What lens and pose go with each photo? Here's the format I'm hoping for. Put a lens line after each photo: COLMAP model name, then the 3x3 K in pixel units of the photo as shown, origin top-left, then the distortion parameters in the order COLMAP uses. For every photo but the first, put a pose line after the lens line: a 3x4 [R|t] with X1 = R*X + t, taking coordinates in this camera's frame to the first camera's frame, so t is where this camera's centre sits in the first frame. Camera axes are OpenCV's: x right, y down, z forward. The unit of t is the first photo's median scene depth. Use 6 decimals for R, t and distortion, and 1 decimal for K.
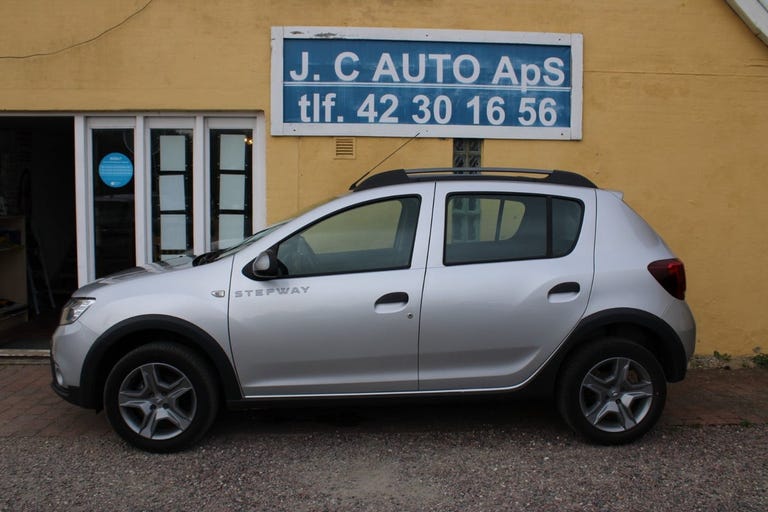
lens RADIAL K [[678.8, 0, 384.0], [0, 678.8, 256.0], [0, 0, 1]] dist [-0.156195, 0.159887]
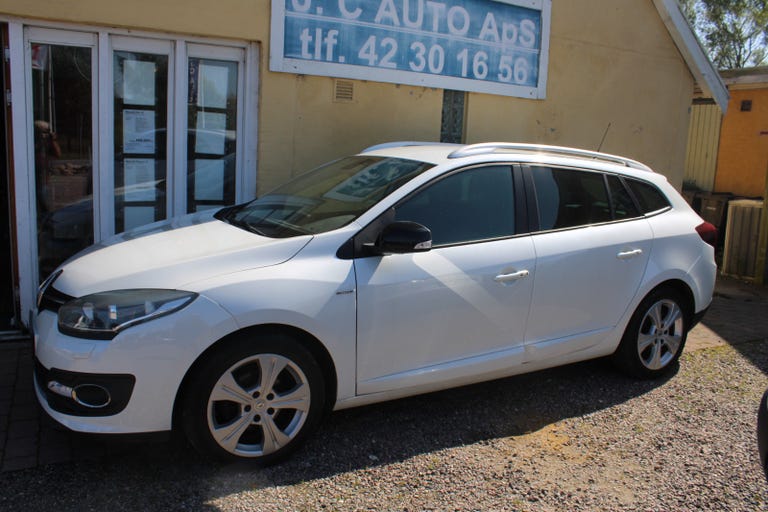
lens RADIAL K [[651.6, 0, 384.0], [0, 651.6, 256.0], [0, 0, 1]] dist [-0.167453, 0.154304]
pose [[0.905948, -0.030953, 0.422256, -0.389000], [-0.004976, 0.996477, 0.083722, -0.009005], [-0.423360, -0.077949, 0.902602, 0.162249]]
